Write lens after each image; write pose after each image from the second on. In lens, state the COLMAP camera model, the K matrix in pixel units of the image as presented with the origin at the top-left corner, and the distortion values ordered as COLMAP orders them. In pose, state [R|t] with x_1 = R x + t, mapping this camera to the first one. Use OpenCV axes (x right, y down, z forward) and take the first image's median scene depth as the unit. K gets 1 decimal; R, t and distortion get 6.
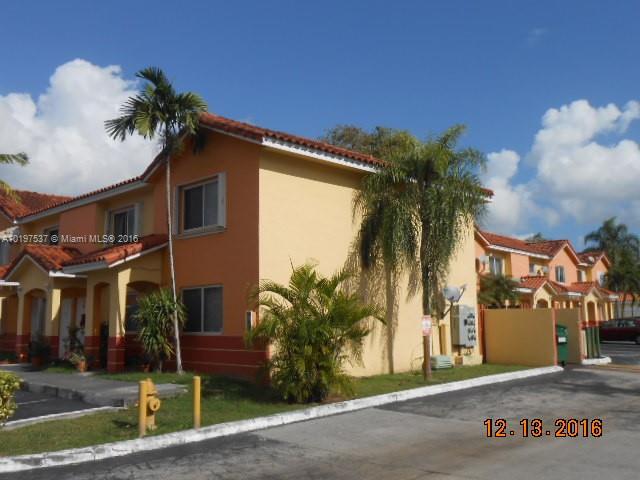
lens RADIAL K [[616.5, 0, 321.0], [0, 616.5, 237.7], [0, 0, 1]] dist [-0.006150, 0.000000]
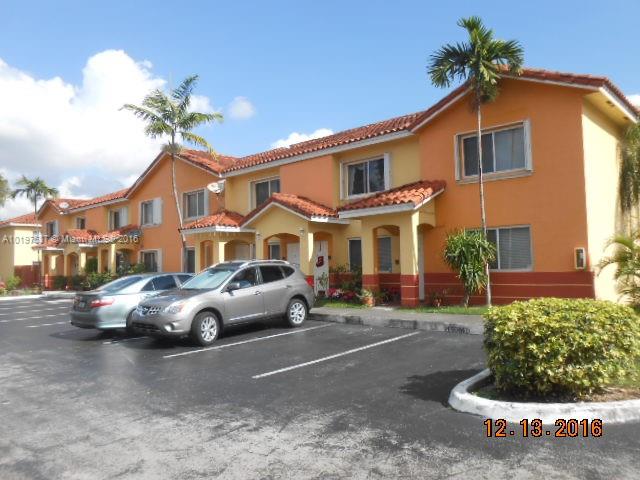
lens RADIAL K [[504.0, 0, 319.7], [0, 504.0, 239.9], [0, 0, 1]] dist [-0.008237, -0.004272]
pose [[0.999594, -0.003100, 0.028340, -0.511750], [0.001024, 0.997334, 0.072965, 0.035146], [-0.028491, -0.072906, 0.996932, 0.125525]]
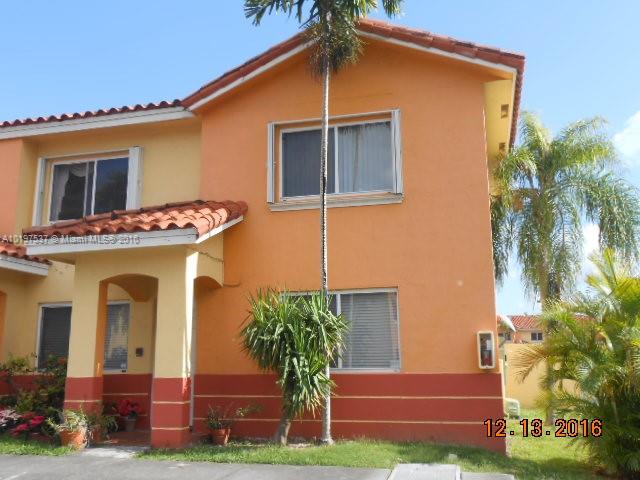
lens RADIAL K [[616.5, 0, 320.9], [0, 616.5, 238.7], [0, 0, 1]] dist [-0.006150, 0.000000]
pose [[0.867361, 0.106506, 0.486149, -0.487826], [-0.070039, 0.993233, -0.092638, 0.082462], [-0.492726, 0.046301, 0.868952, 0.471934]]
